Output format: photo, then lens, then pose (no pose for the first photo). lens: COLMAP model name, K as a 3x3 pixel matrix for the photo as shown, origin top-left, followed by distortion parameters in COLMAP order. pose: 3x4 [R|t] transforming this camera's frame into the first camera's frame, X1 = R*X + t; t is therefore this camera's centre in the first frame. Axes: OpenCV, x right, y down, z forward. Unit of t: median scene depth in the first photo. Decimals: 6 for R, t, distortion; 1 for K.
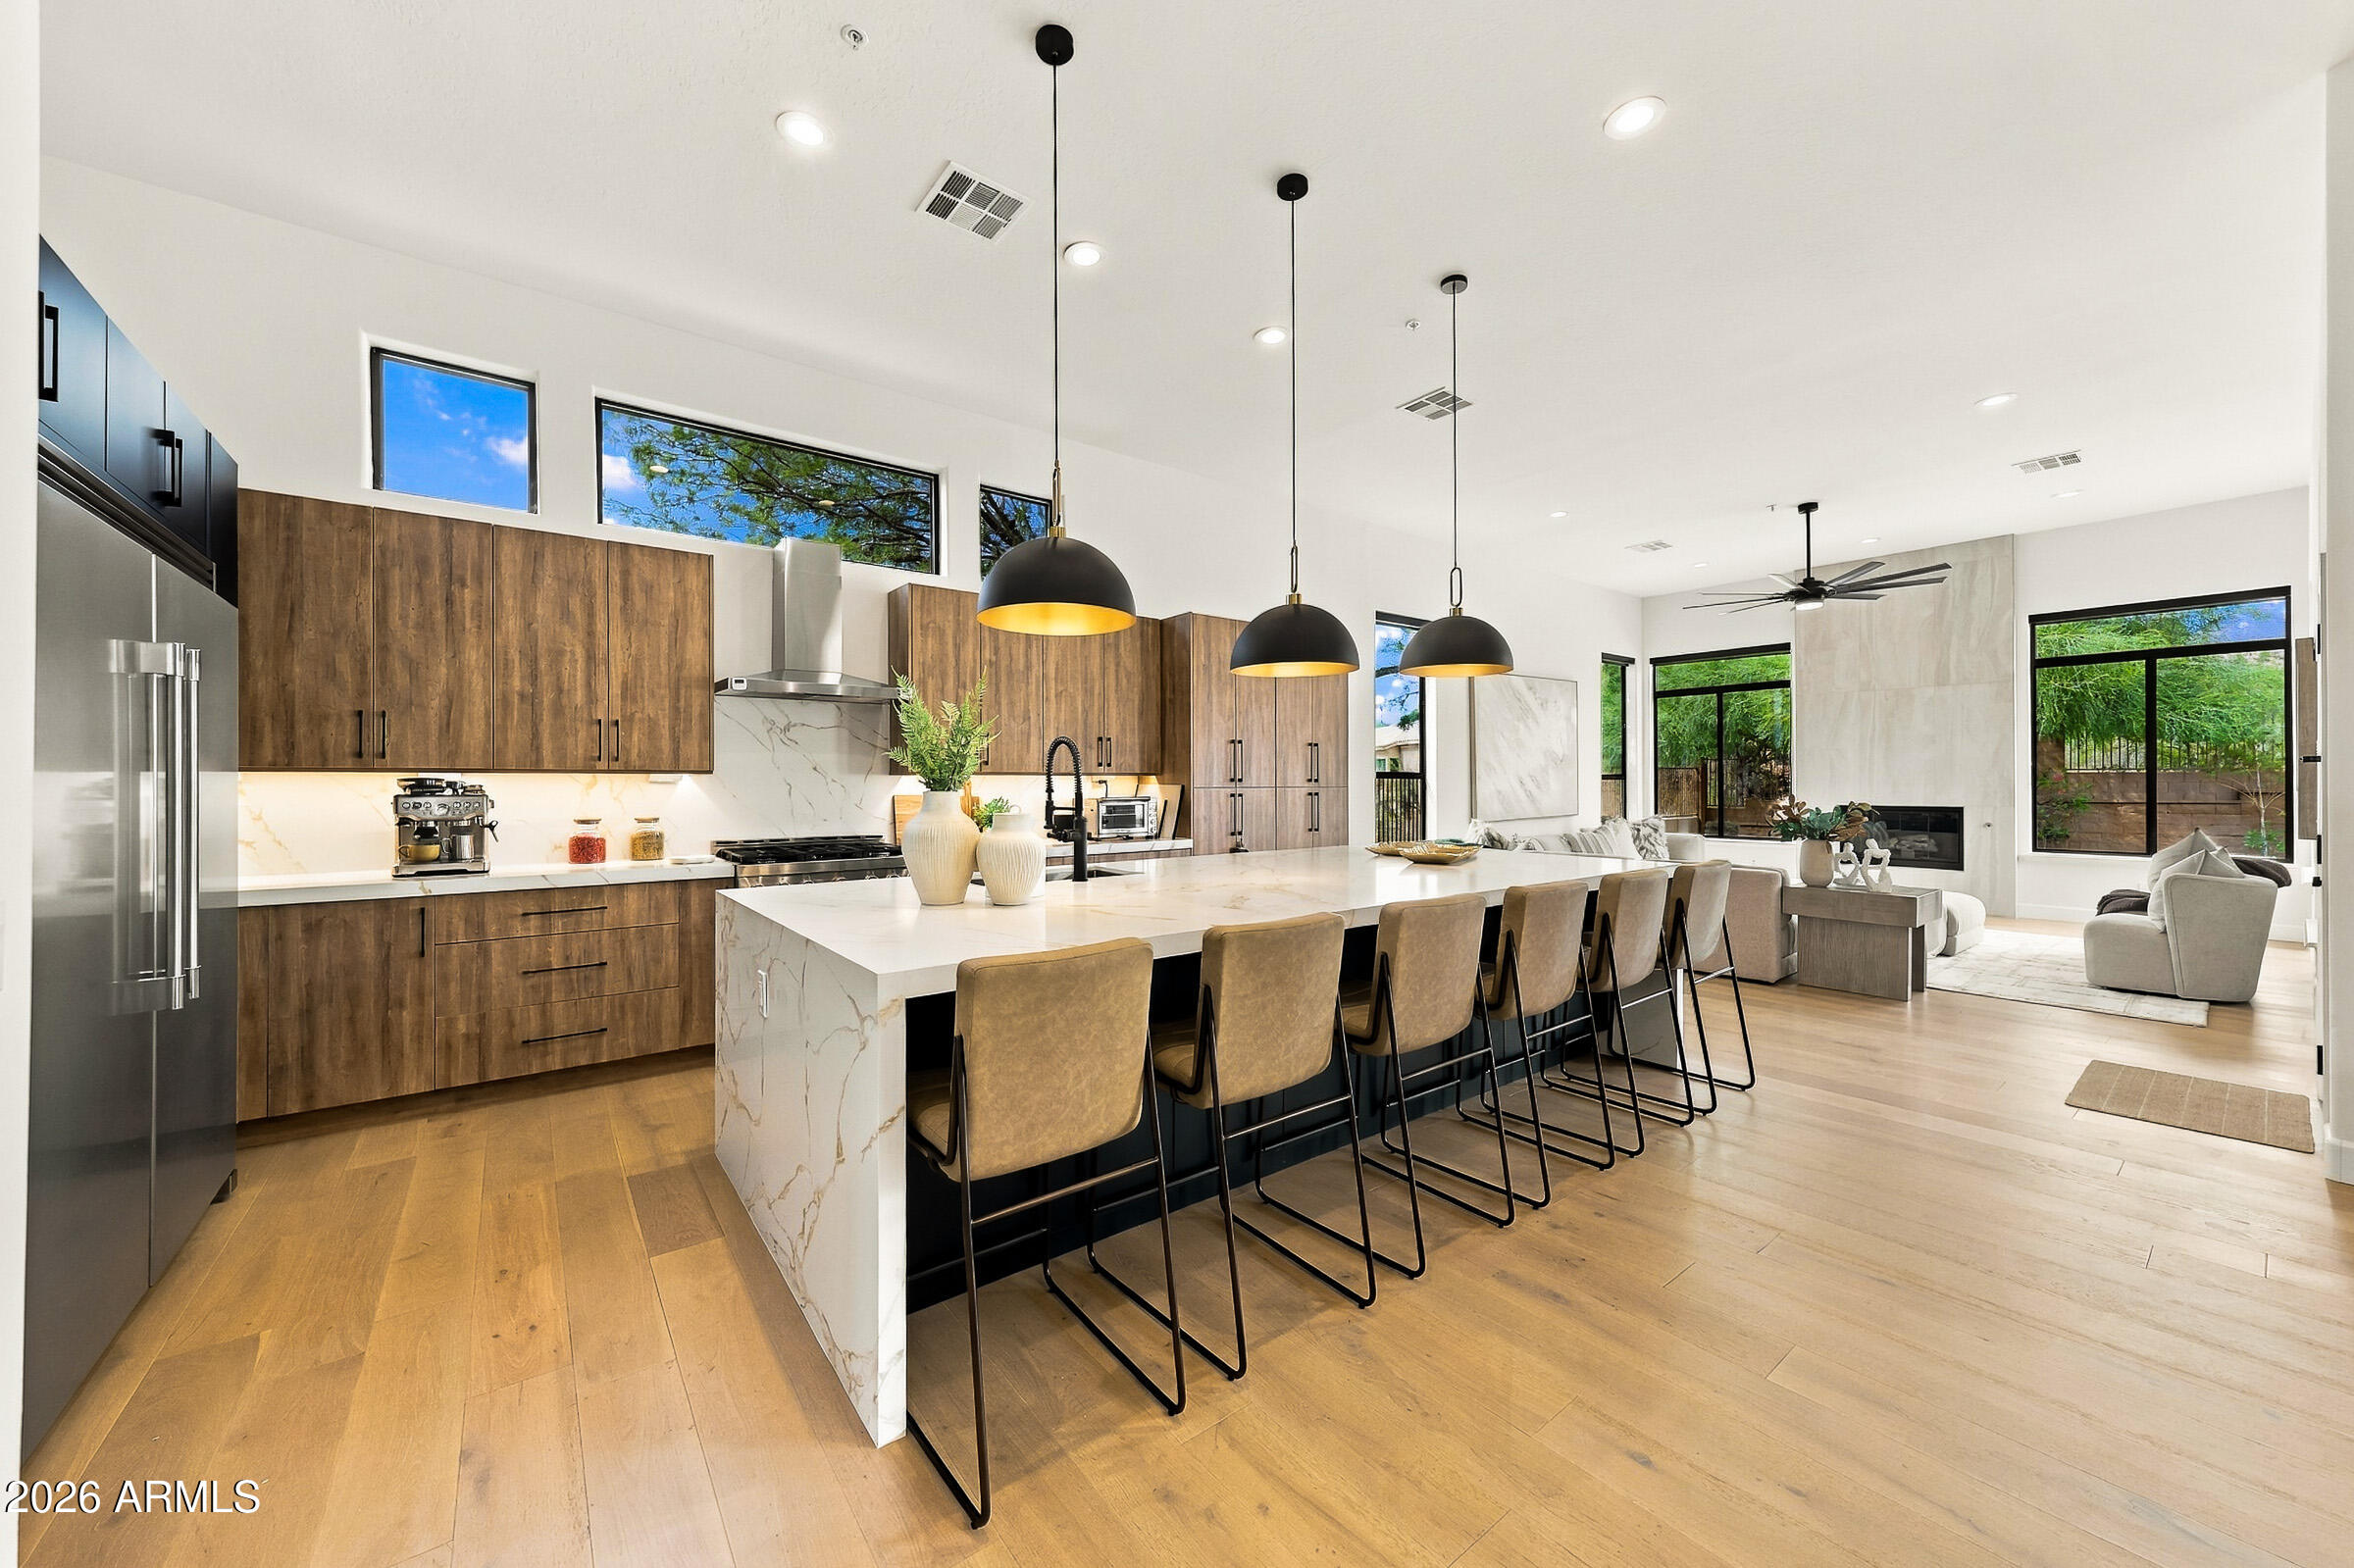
lens RADIAL K [[871.1, 0, 1173.9], [0, 871.1, 790.0], [0, 0, 1]] dist [0.000044, -0.000056]
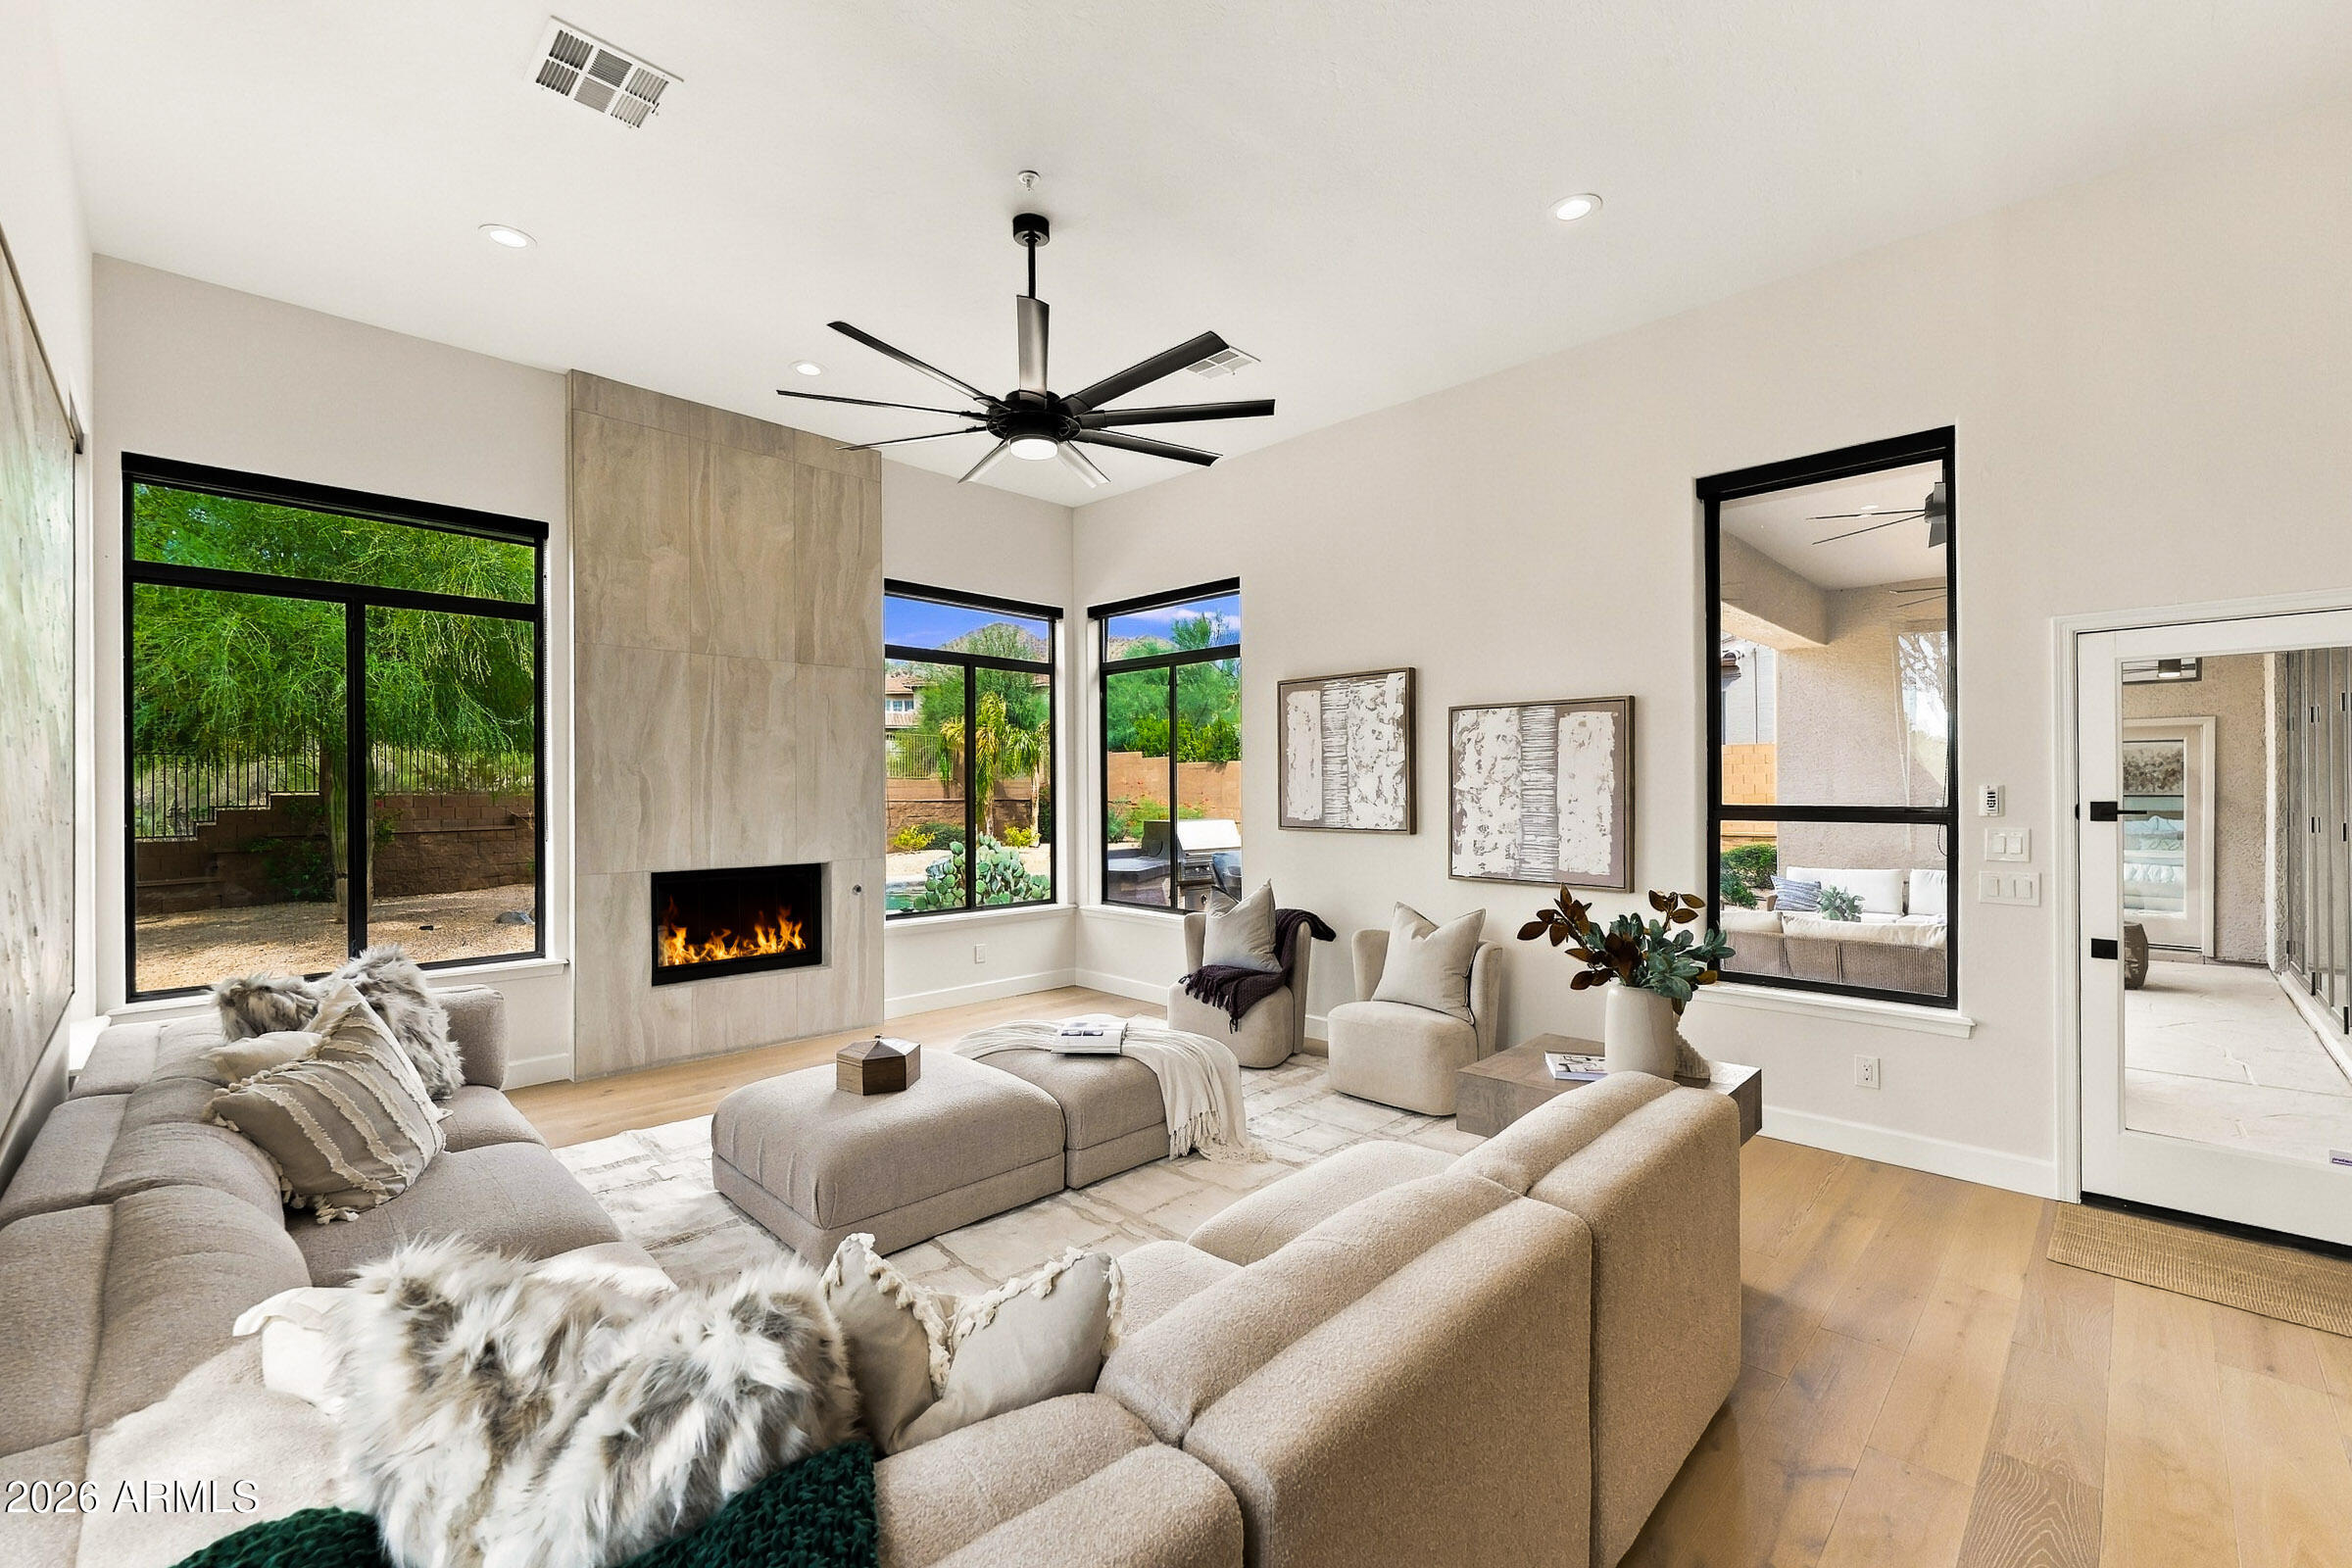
lens RADIAL K [[983.4, 0, 1168.7], [0, 983.4, 791.3], [0, 0, 1]] dist [0.000769, 0.000129]
pose [[-0.120736, 0.007872, 0.992653, 0.411777], [0.006595, 0.999953, -0.007128, -0.058784], [-0.992663, 0.005686, -0.120782, 1.977316]]
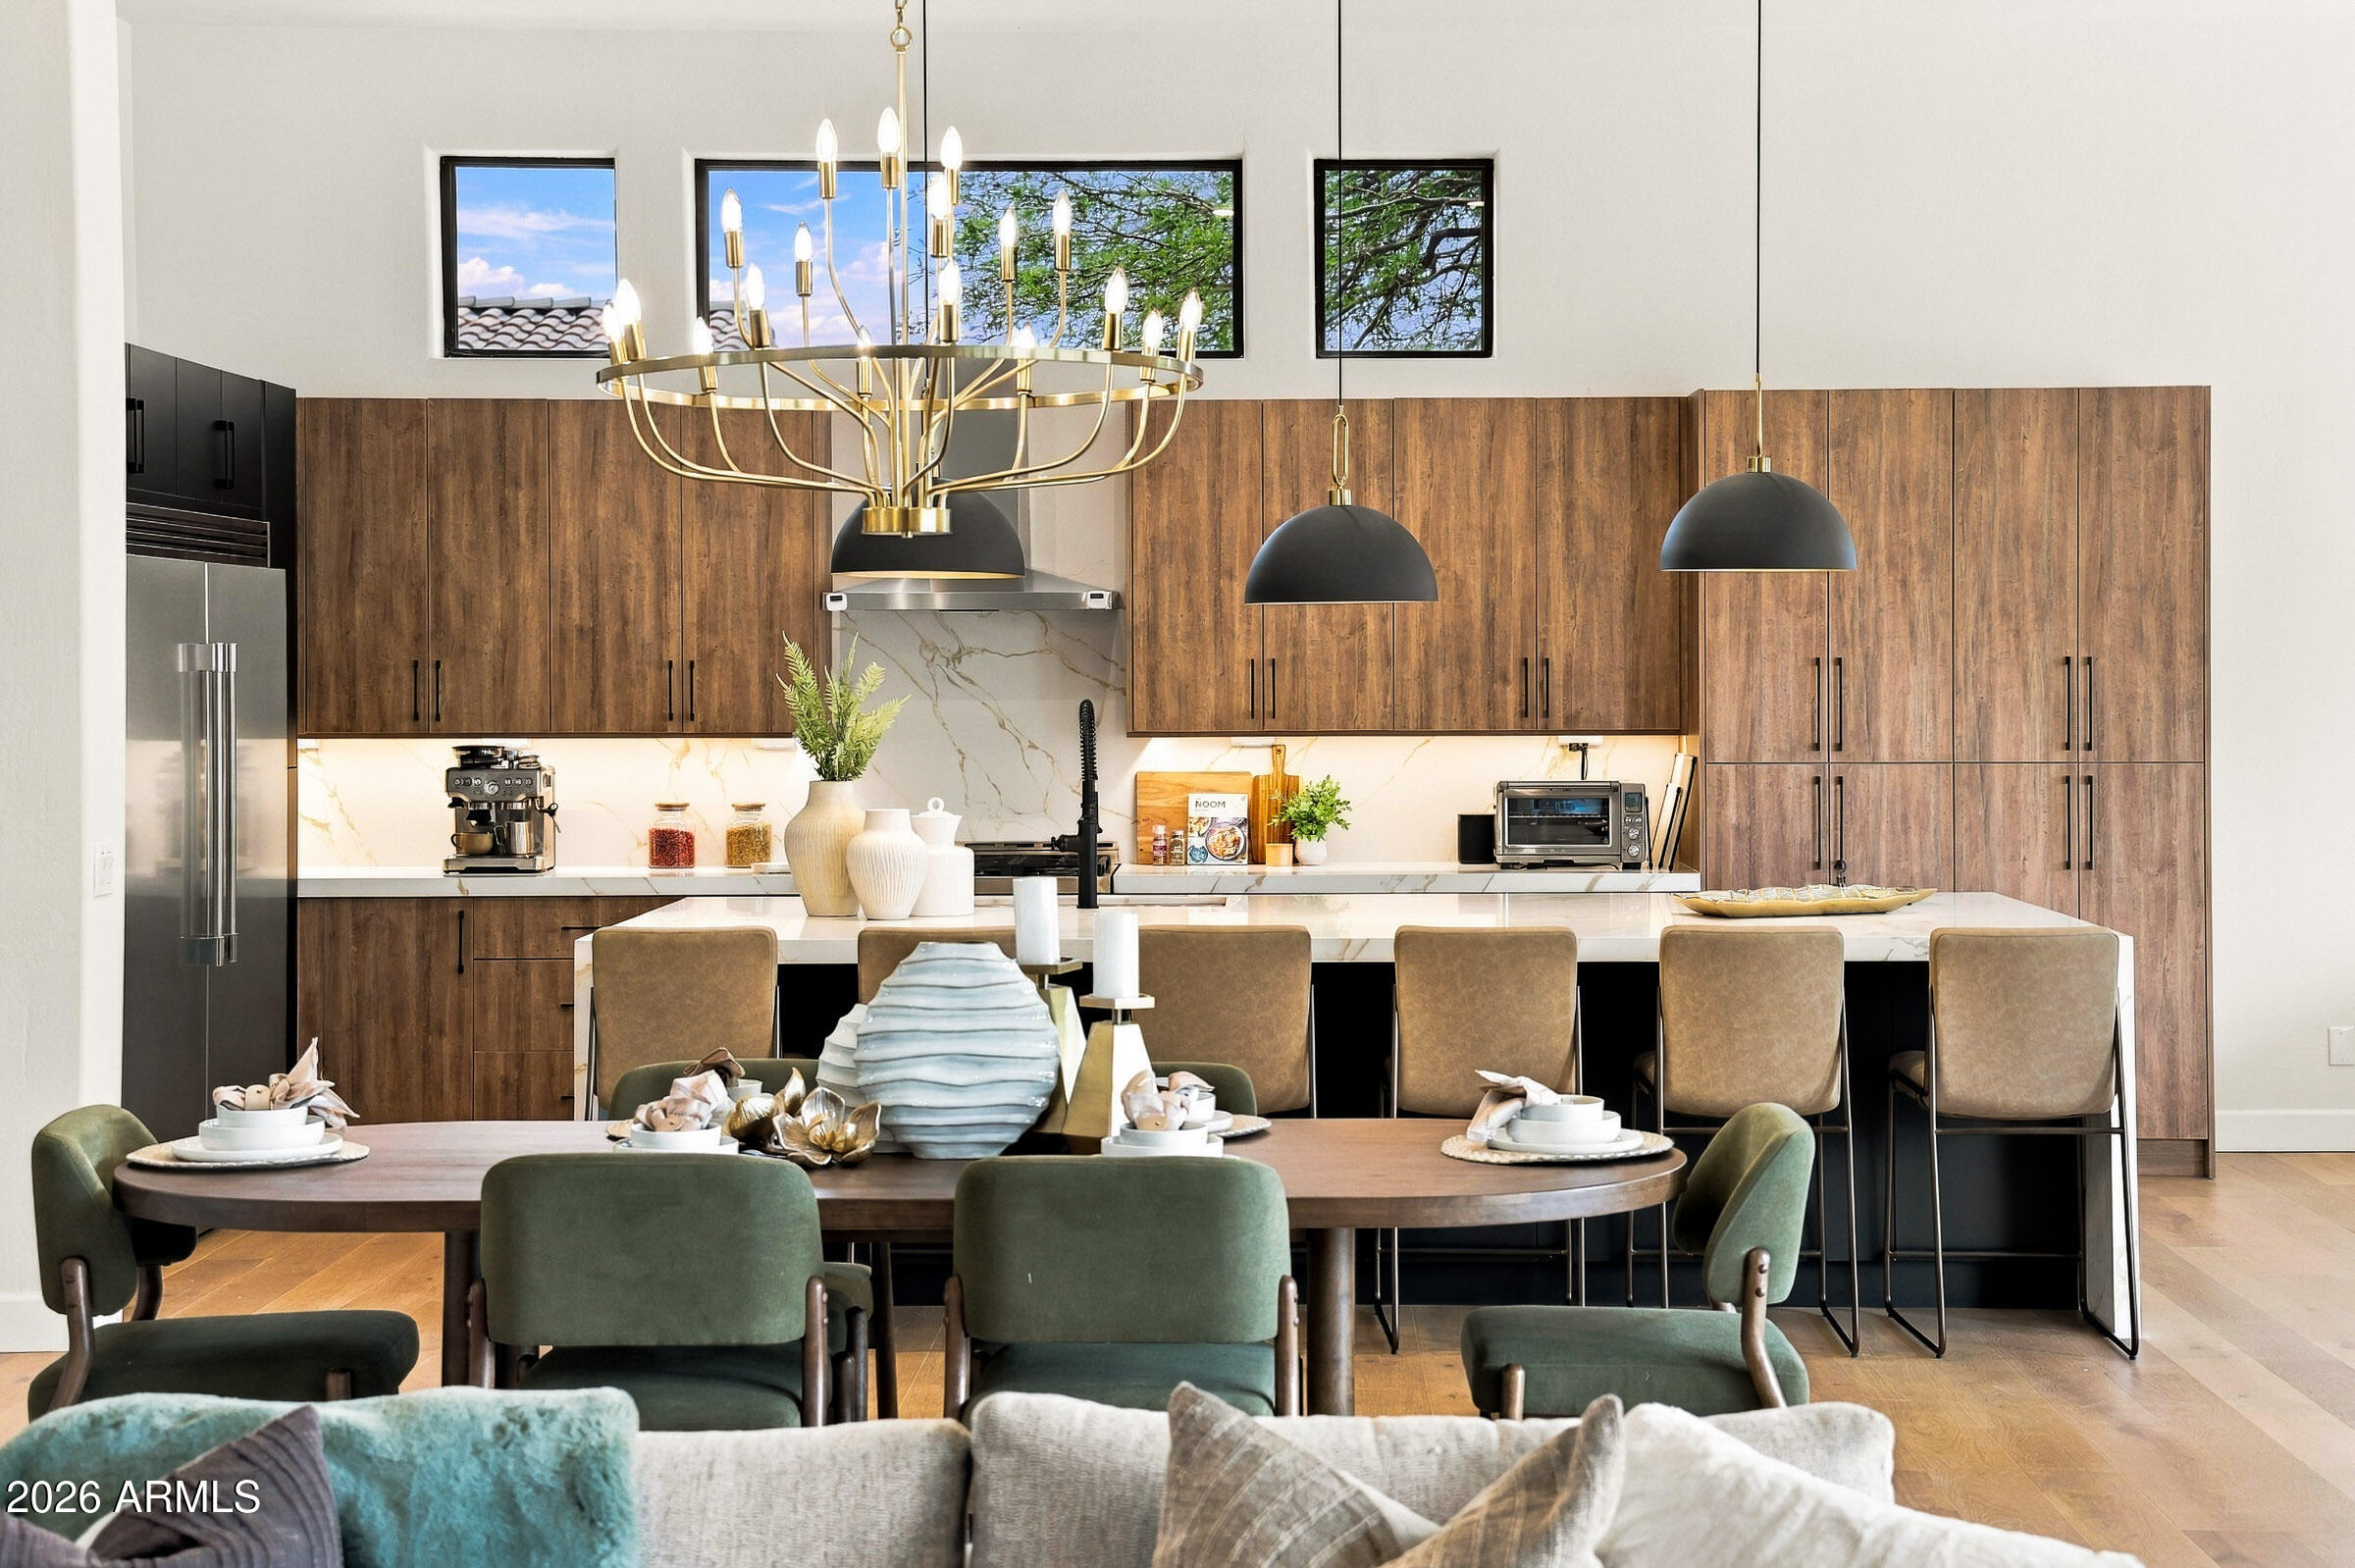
lens RADIAL K [[3993.5, 0, 1177.5], [0, 3993.5, 784.0], [0, 0, 1]] dist [0.252395, 0.051301]
pose [[0.768651, 0.018989, -0.639386, 1.826700], [-0.003884, 0.999679, 0.025021, -0.069345], [0.639657, -0.016749, 0.768478, -1.290940]]
